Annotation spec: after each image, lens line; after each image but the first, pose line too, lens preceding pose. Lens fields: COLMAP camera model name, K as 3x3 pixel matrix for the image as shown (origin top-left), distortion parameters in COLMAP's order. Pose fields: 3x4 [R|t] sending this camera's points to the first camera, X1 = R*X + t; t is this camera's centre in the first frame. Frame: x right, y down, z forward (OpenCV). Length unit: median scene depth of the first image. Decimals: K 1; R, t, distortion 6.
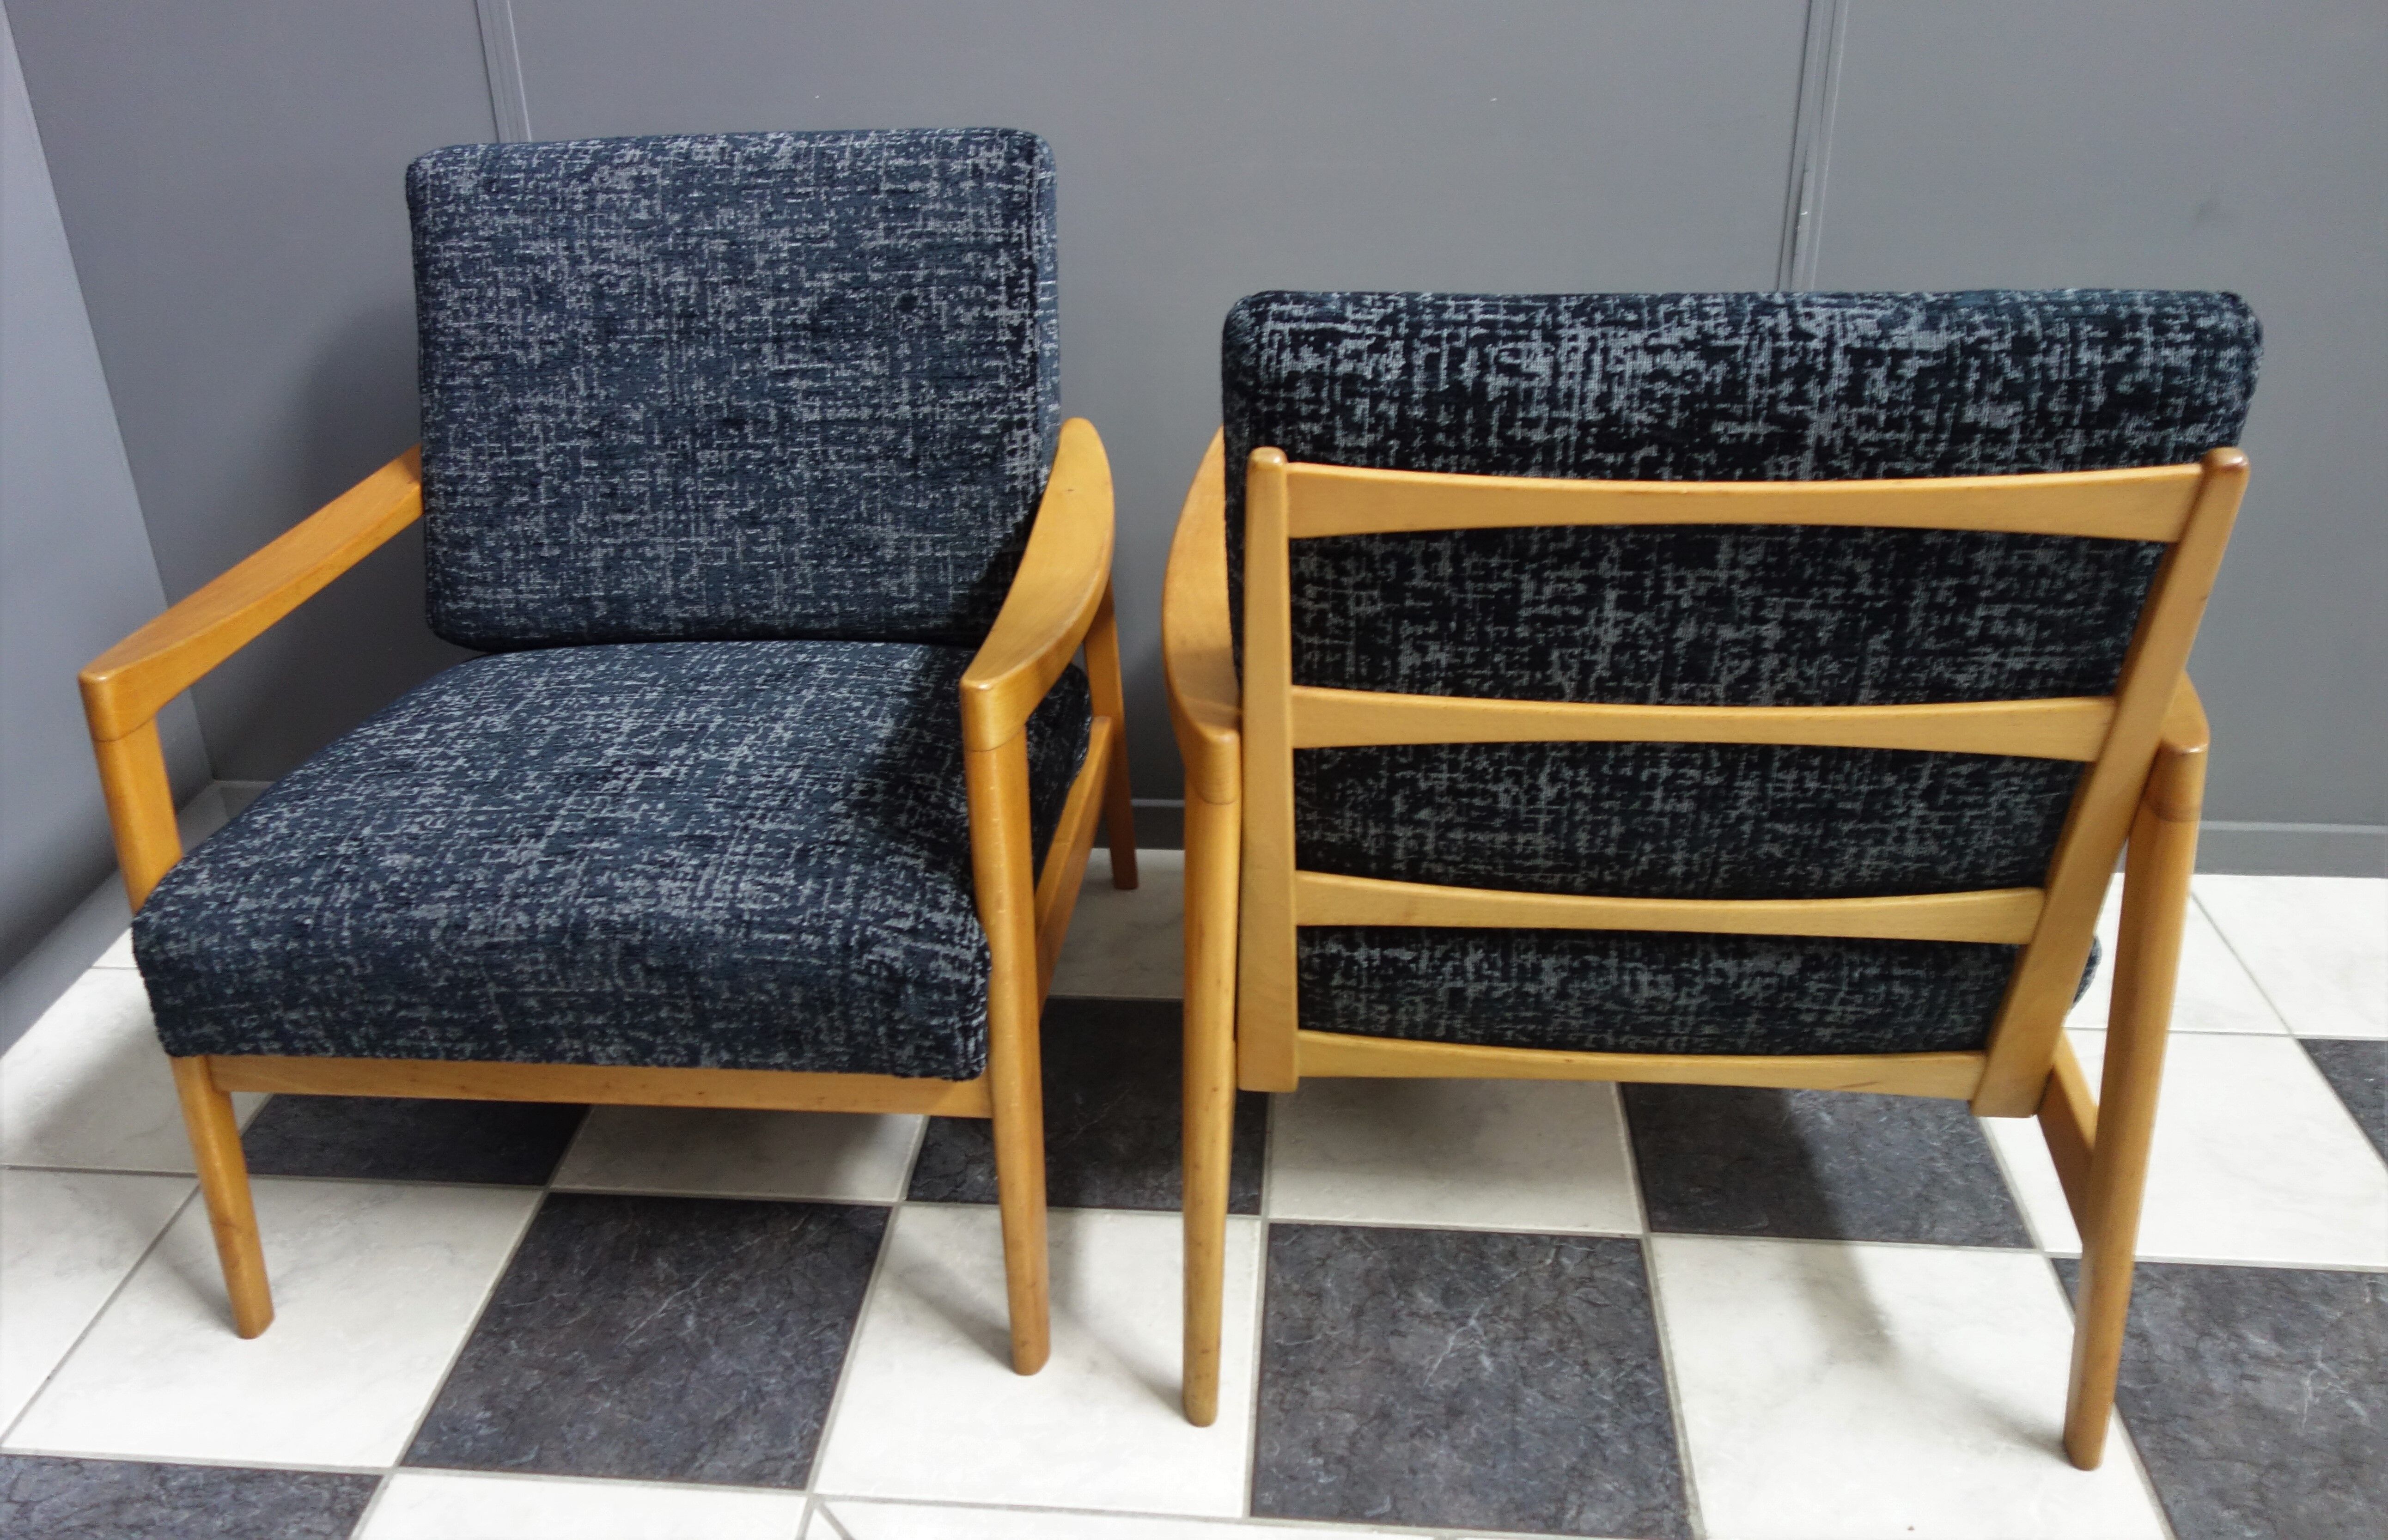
lens RADIAL K [[1991.7, 0, 1092.2], [0, 1991.7, 677.7], [0, 0, 1]] dist [-0.003059, 0.008818]
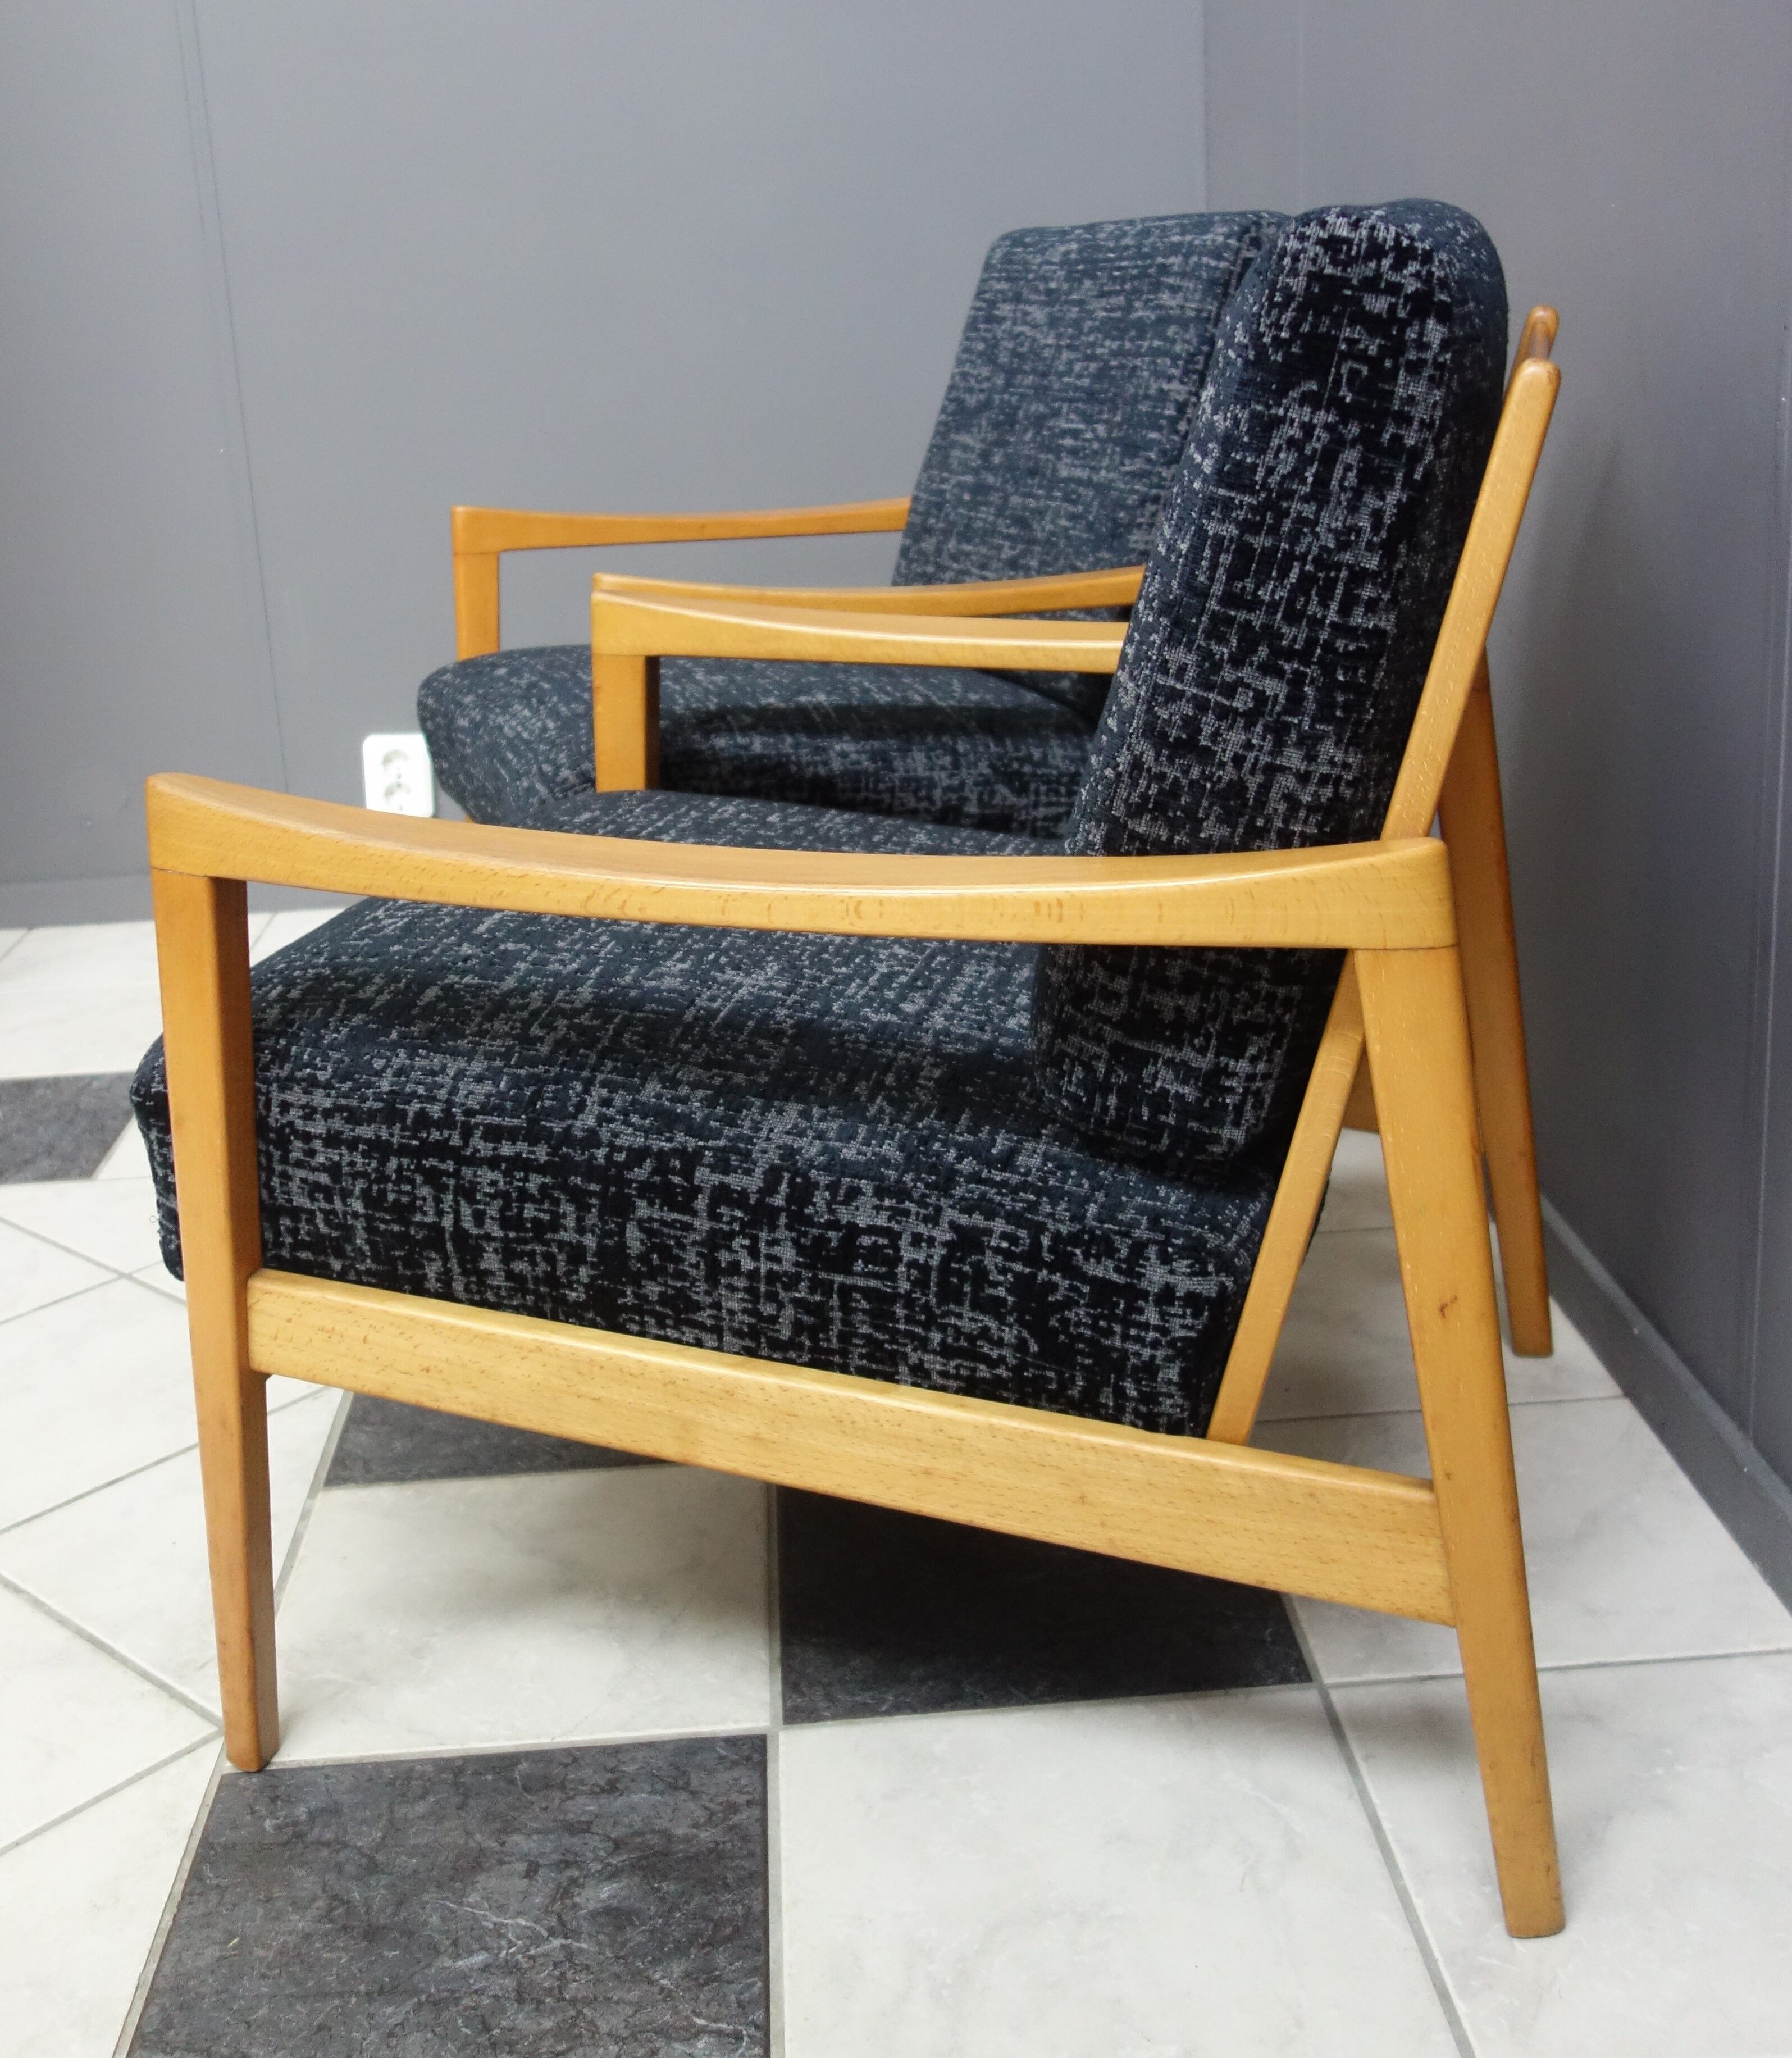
lens RADIAL K [[2424.3, 0, 898.7], [0, 2424.3, 876.9], [0, 0, 1]] dist [0.002942, 0.003969]
pose [[0.441398, 0.248642, -0.862175, 0.973426], [-0.354947, 0.930855, 0.086730, -0.013873], [0.824124, 0.267744, 0.499132, 0.352507]]
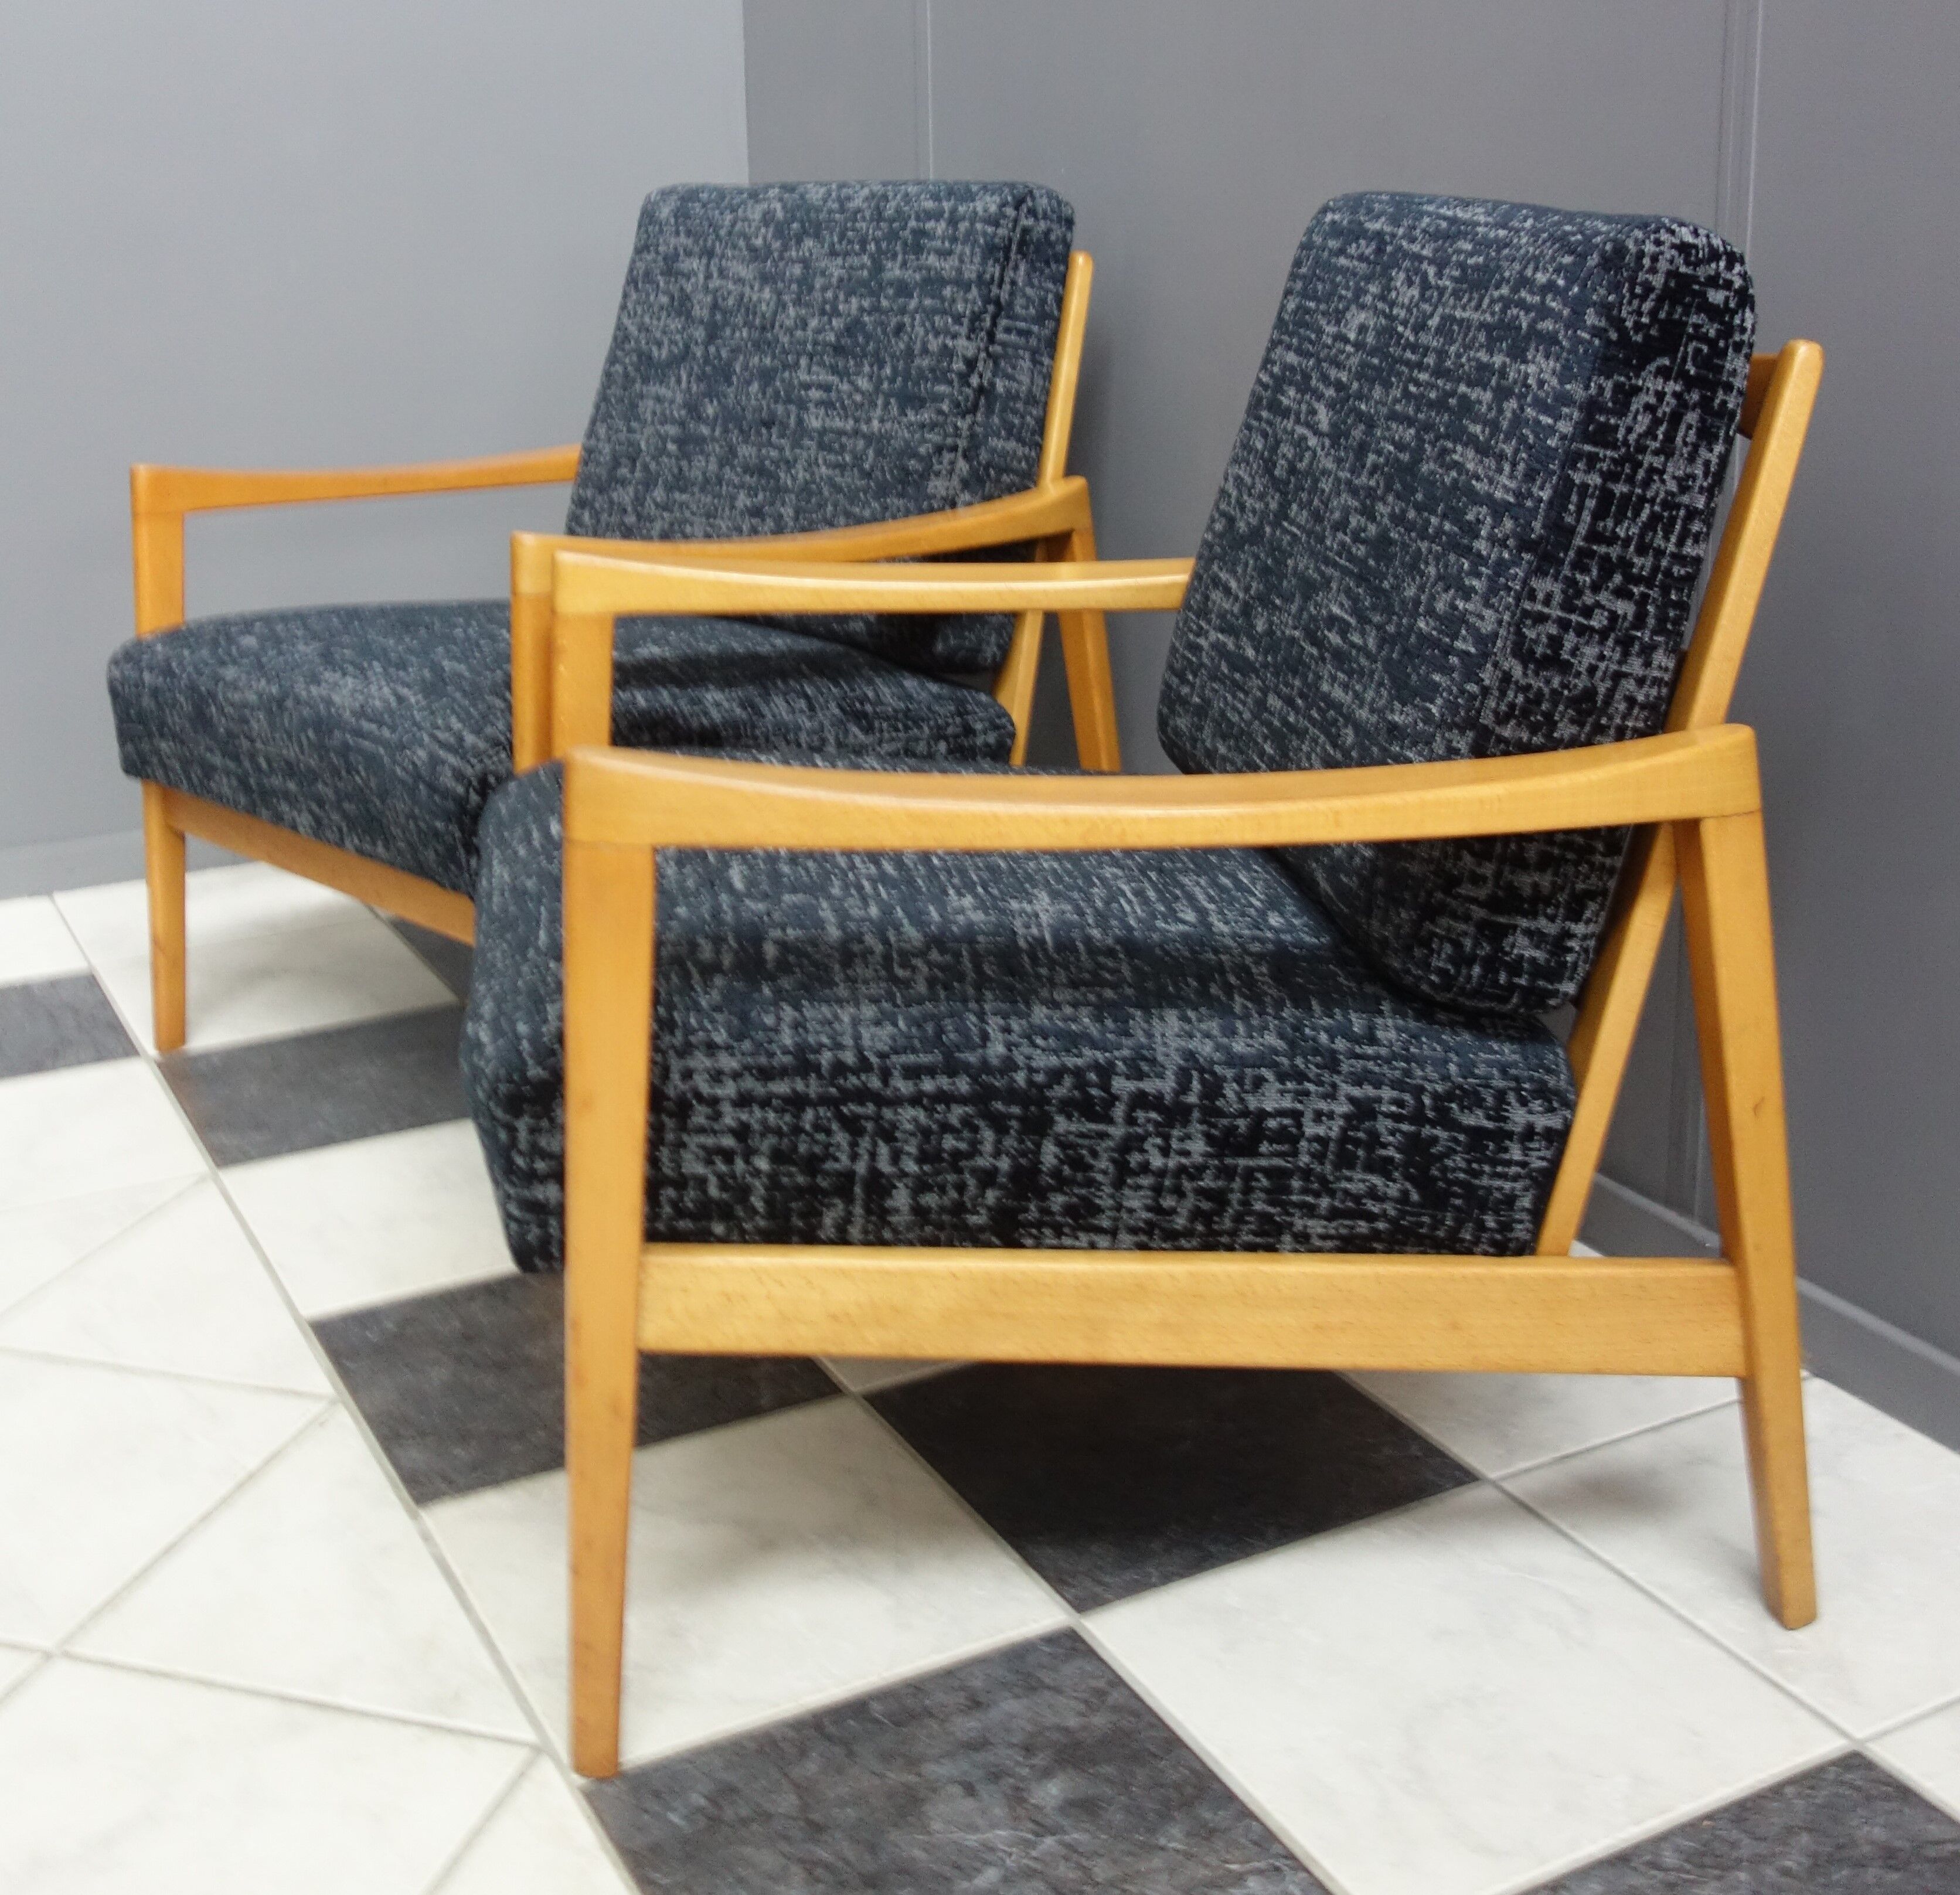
lens RADIAL K [[2510.5, 0, 1015.0], [0, 2510.5, 682.7], [0, 0, 1]] dist [-0.005658, 0.021792]
pose [[0.780805, 0.163675, -0.602955, 0.793636], [-0.282345, 0.953345, -0.106836, 0.118631], [0.557337, 0.253660, 0.790590, 0.016672]]
